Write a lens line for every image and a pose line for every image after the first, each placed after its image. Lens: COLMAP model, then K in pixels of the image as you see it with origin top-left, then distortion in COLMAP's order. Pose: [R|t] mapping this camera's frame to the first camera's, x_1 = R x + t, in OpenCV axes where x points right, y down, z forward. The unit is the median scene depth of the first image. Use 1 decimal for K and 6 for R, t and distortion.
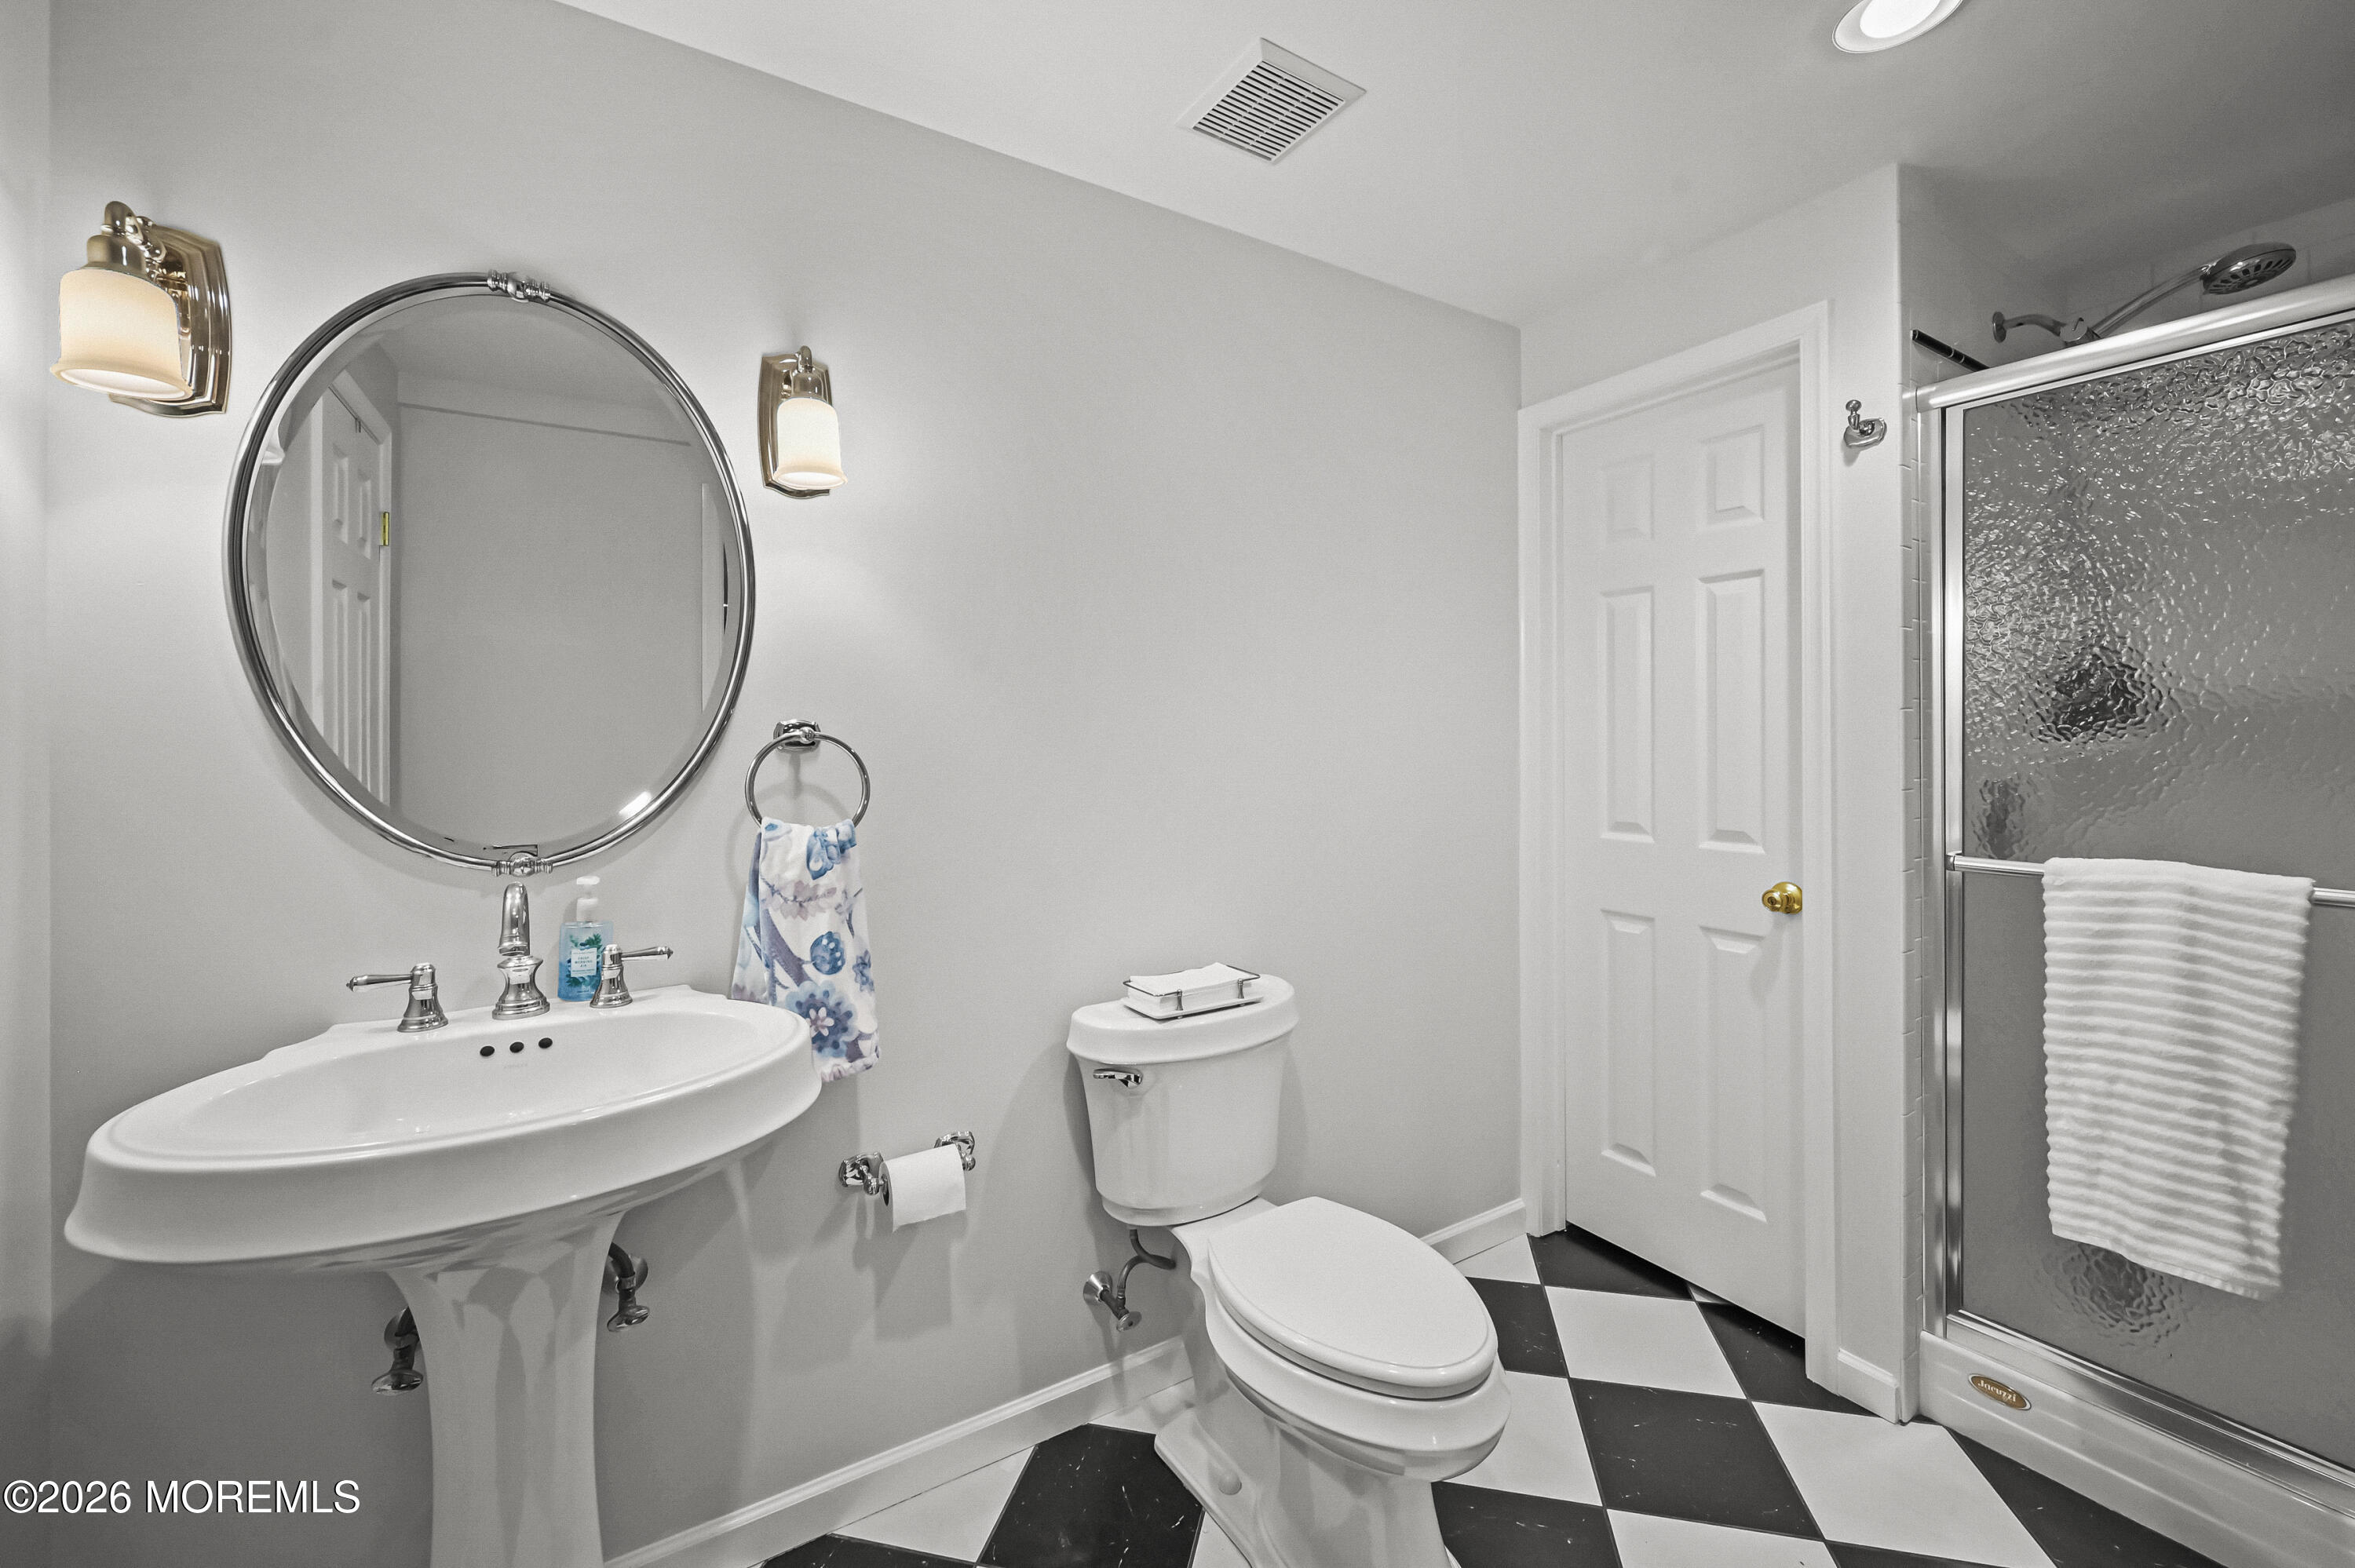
lens RADIAL K [[917.7, 0, 1151.0], [0, 917.7, 746.6], [0, 0, 1]] dist [-0.000007, -0.001208]
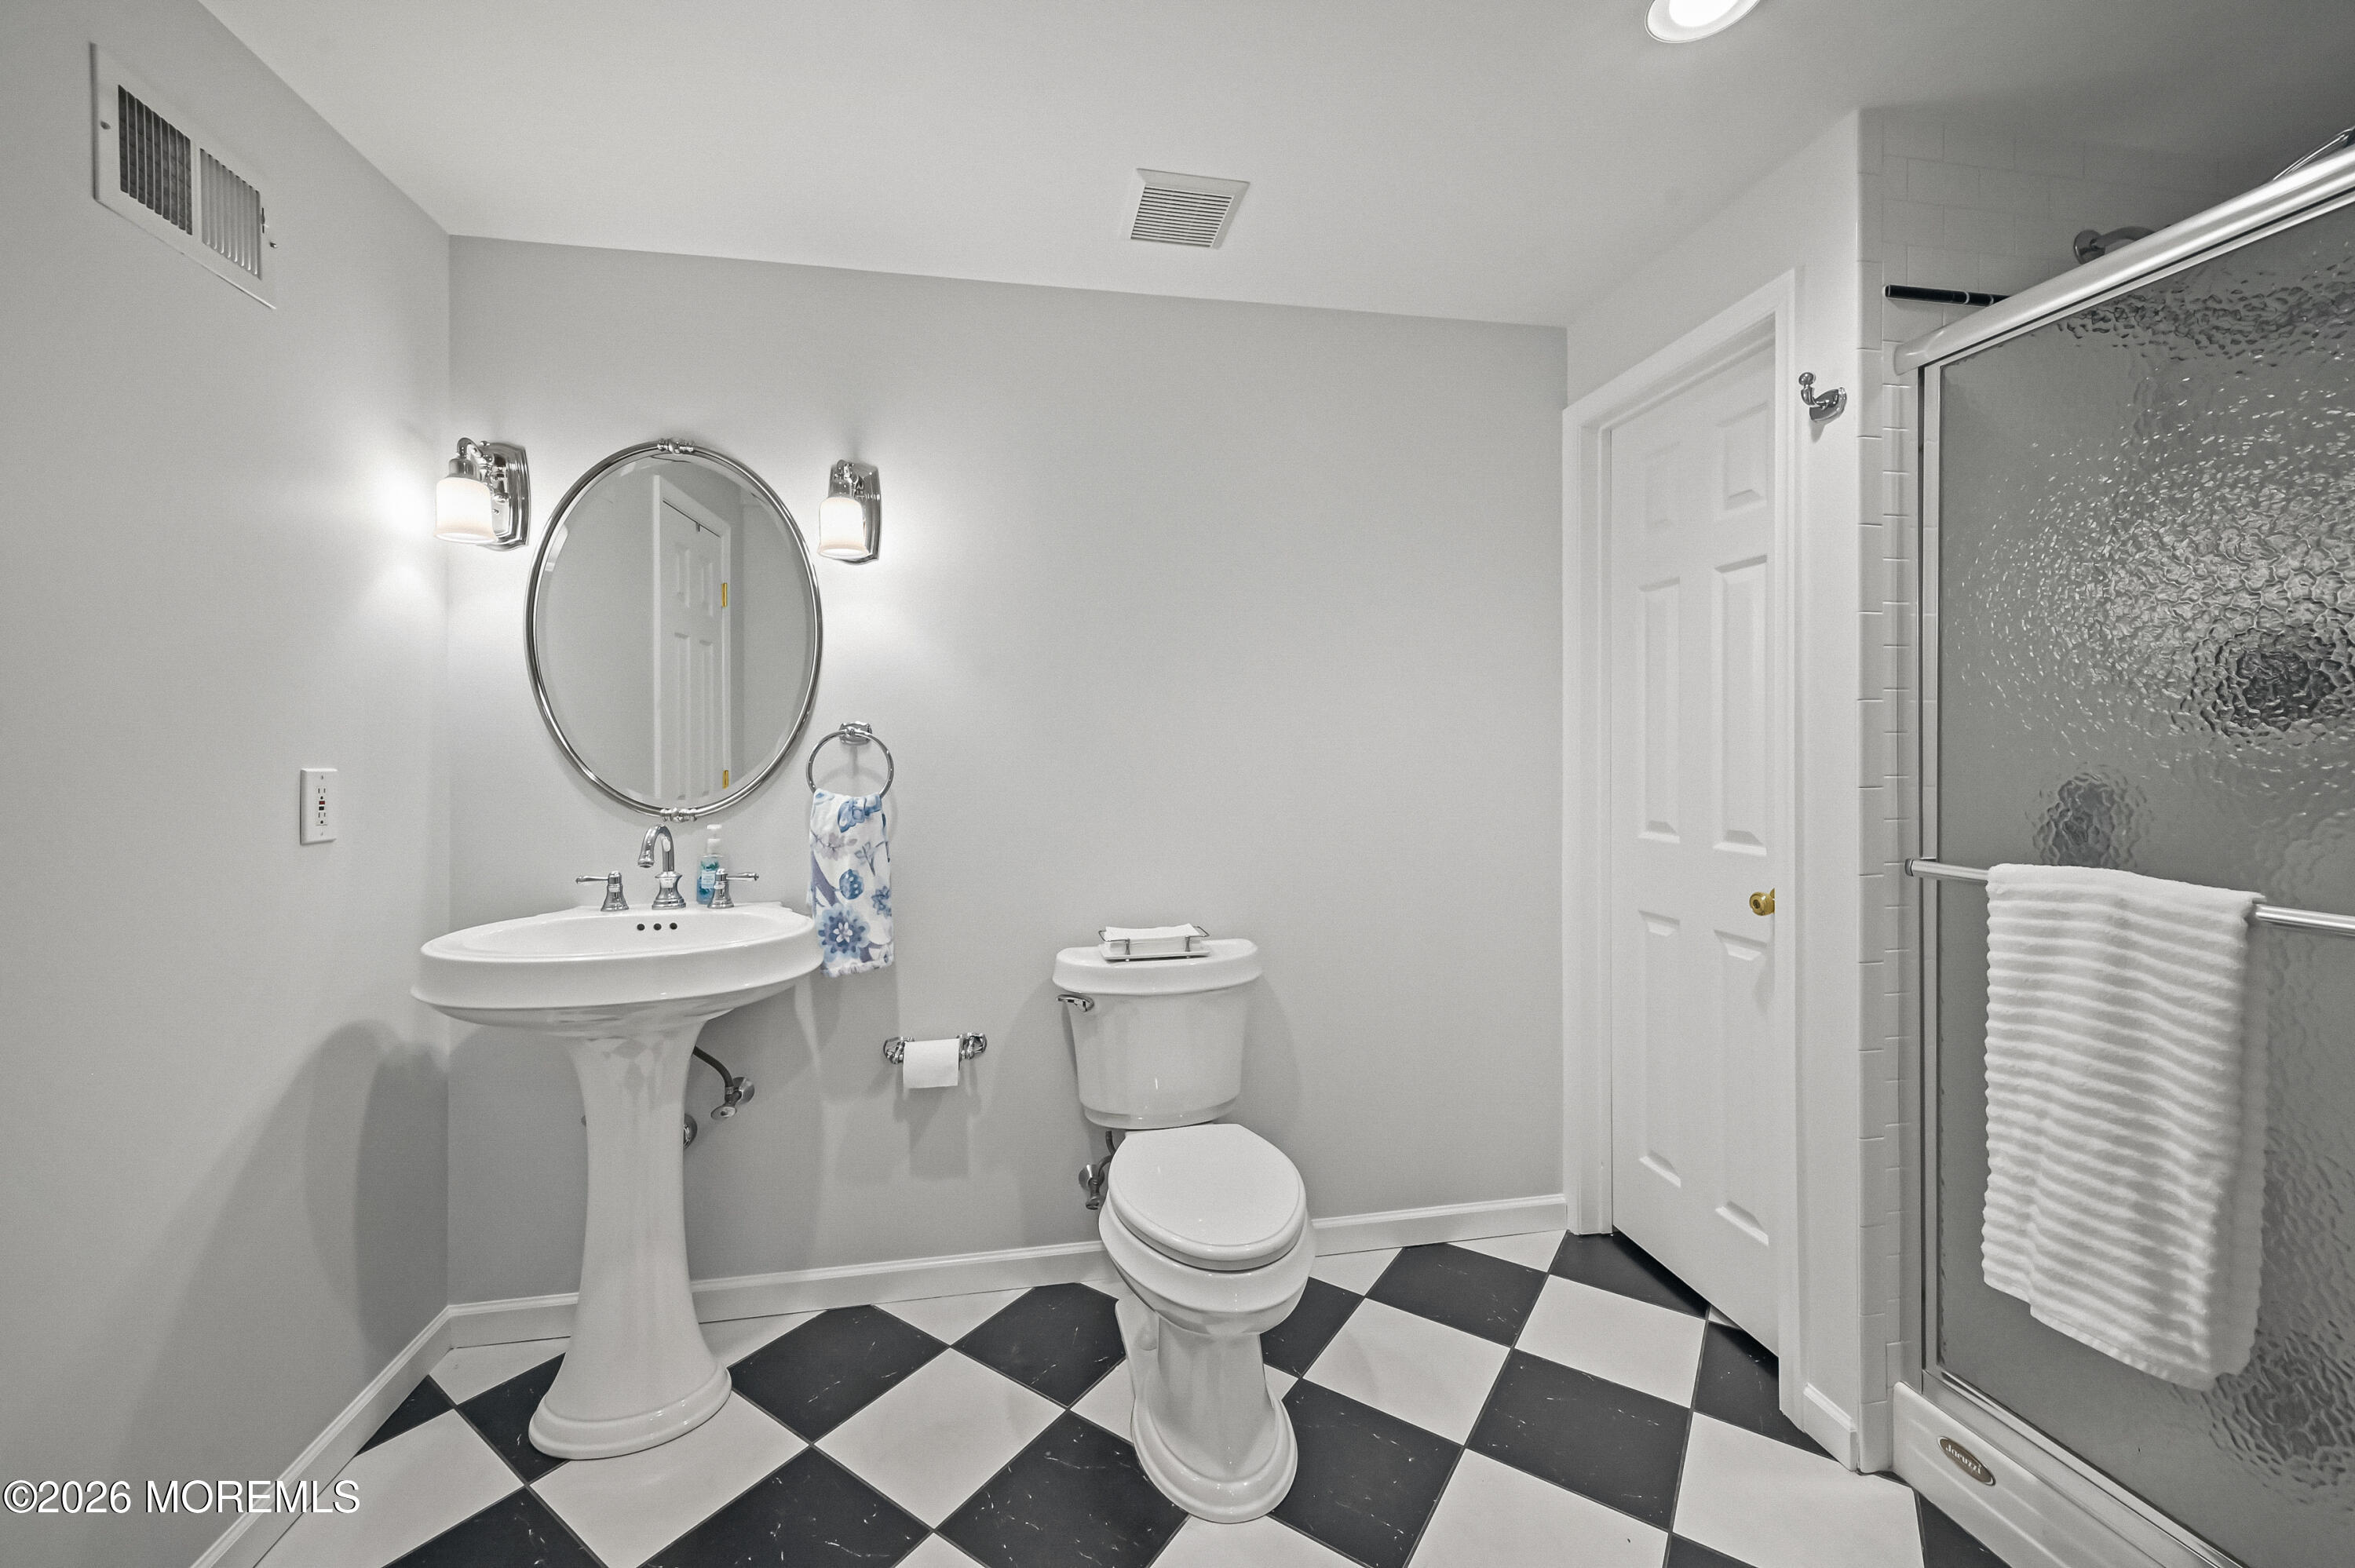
lens RADIAL K [[917.7, 0, 1224.3], [0, 917.7, 756.0], [0, 0, 1]] dist [-0.000007, -0.001208]
pose [[0.933767, 0.004134, -0.357858, 0.624812], [-0.004314, 0.999991, 0.000295, 0.020722], [0.357856, 0.001268, 0.933776, -0.108275]]
